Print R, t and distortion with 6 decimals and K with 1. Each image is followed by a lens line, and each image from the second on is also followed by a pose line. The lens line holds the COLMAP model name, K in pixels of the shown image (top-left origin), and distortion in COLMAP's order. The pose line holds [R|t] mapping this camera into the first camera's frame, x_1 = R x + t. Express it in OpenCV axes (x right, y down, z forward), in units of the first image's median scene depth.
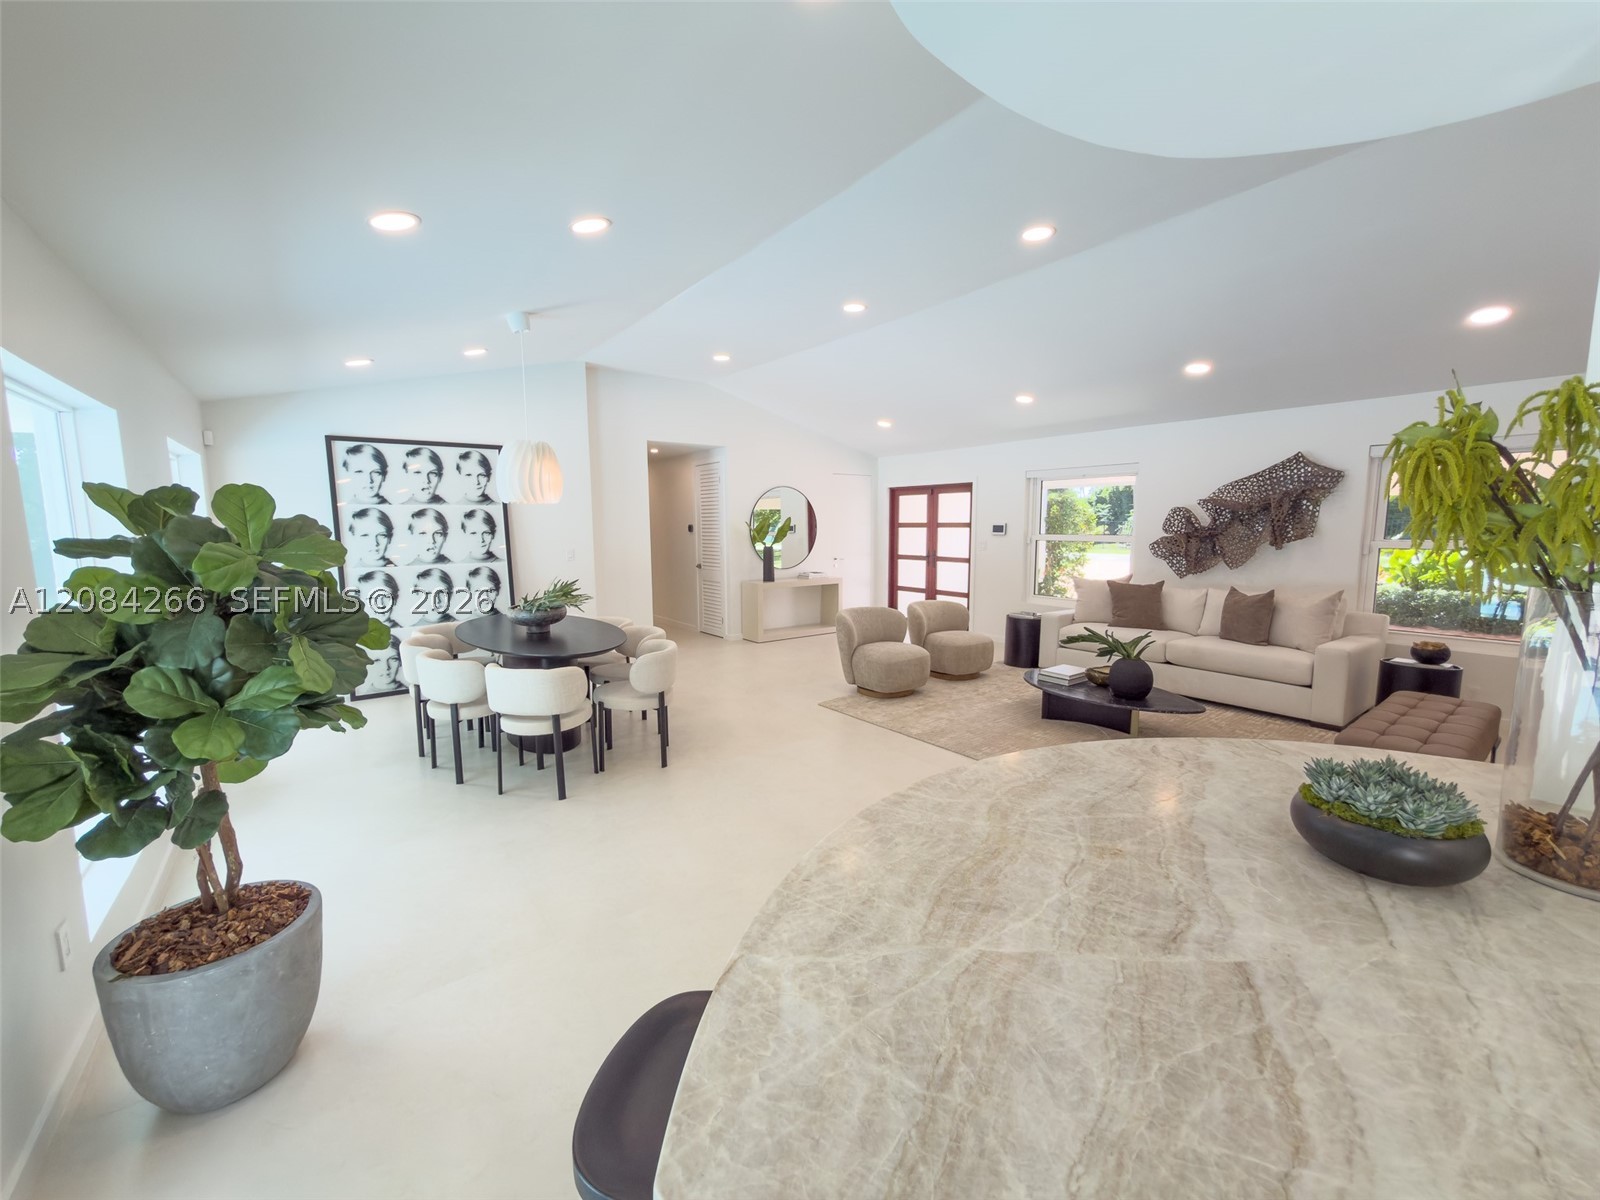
lens RADIAL K [[639.8, 0, 798.5], [0, 639.8, 603.1], [0, 0, 1]] dist [0.000514, 0.000217]
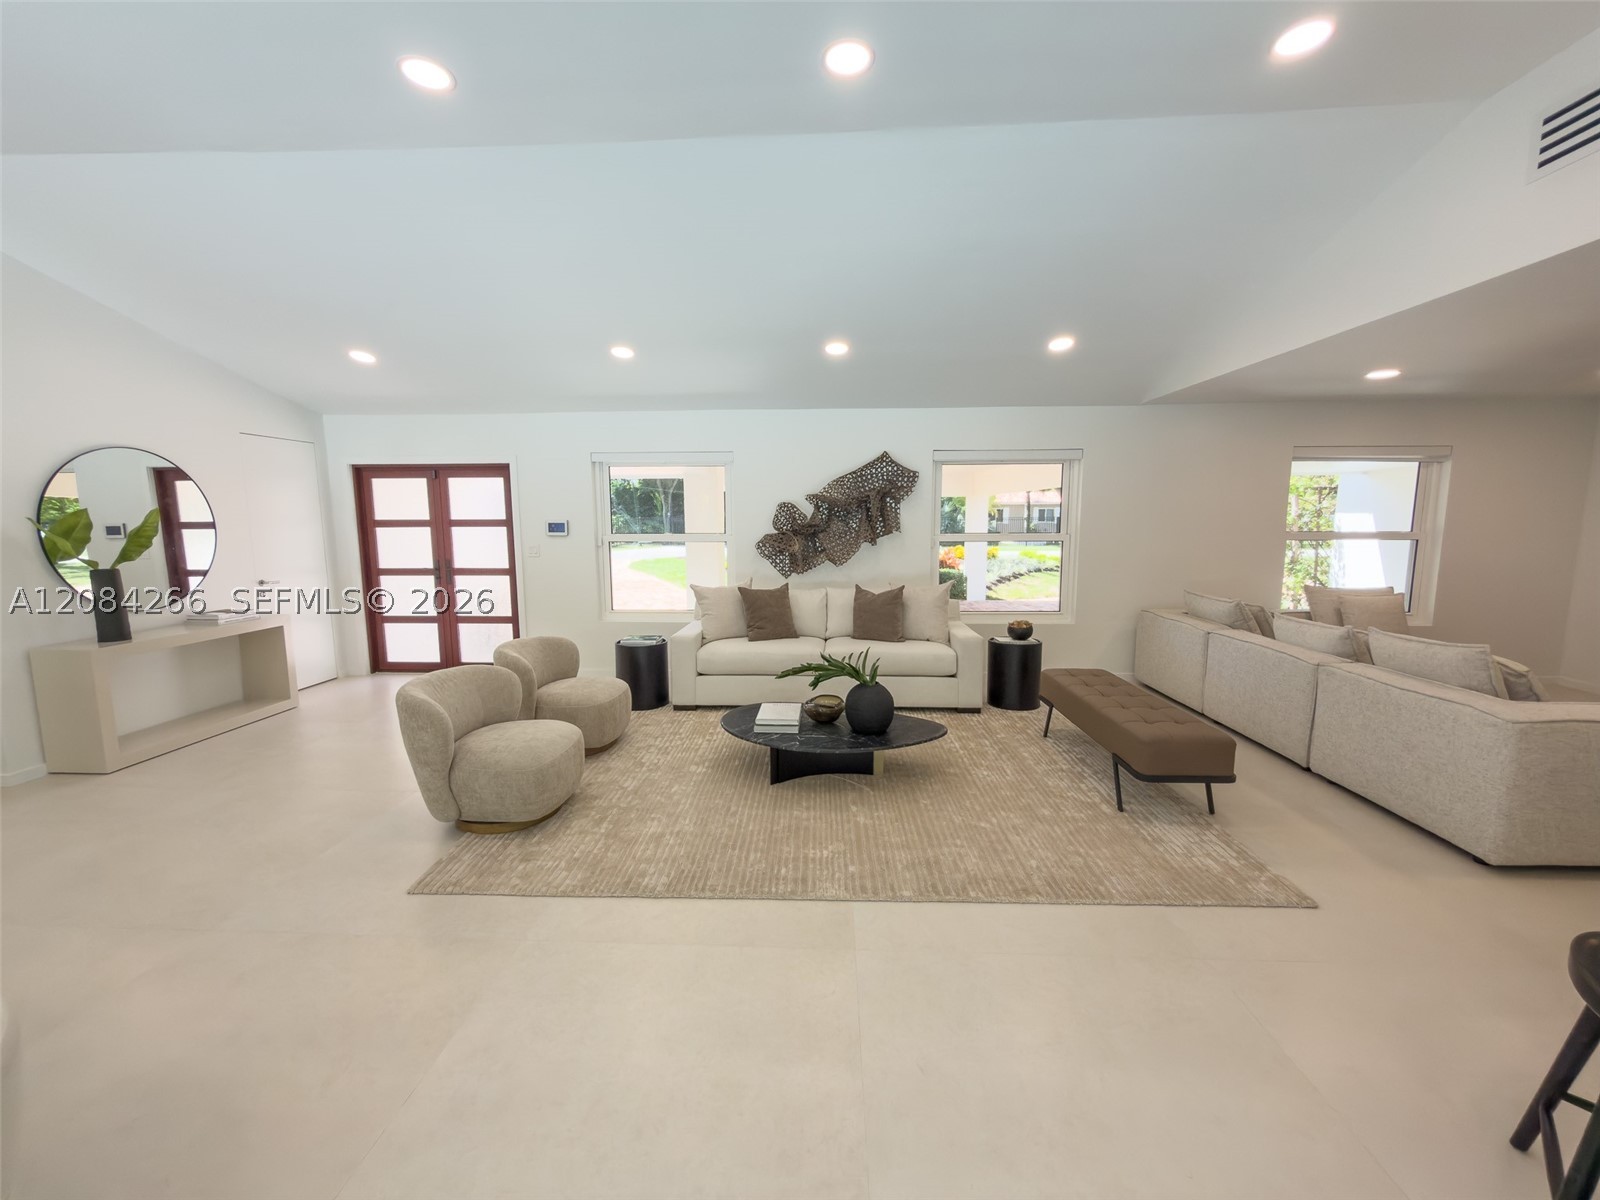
lens RADIAL K [[639.8, 0, 798.5], [0, 639.8, 603.1], [0, 0, 1]] dist [0.000514, 0.000217]
pose [[0.638023, -0.100003, 0.763496, -0.122229], [0.097132, 0.994063, 0.049034, -0.052610], [-0.763866, 0.042875, 0.643949, 0.425100]]
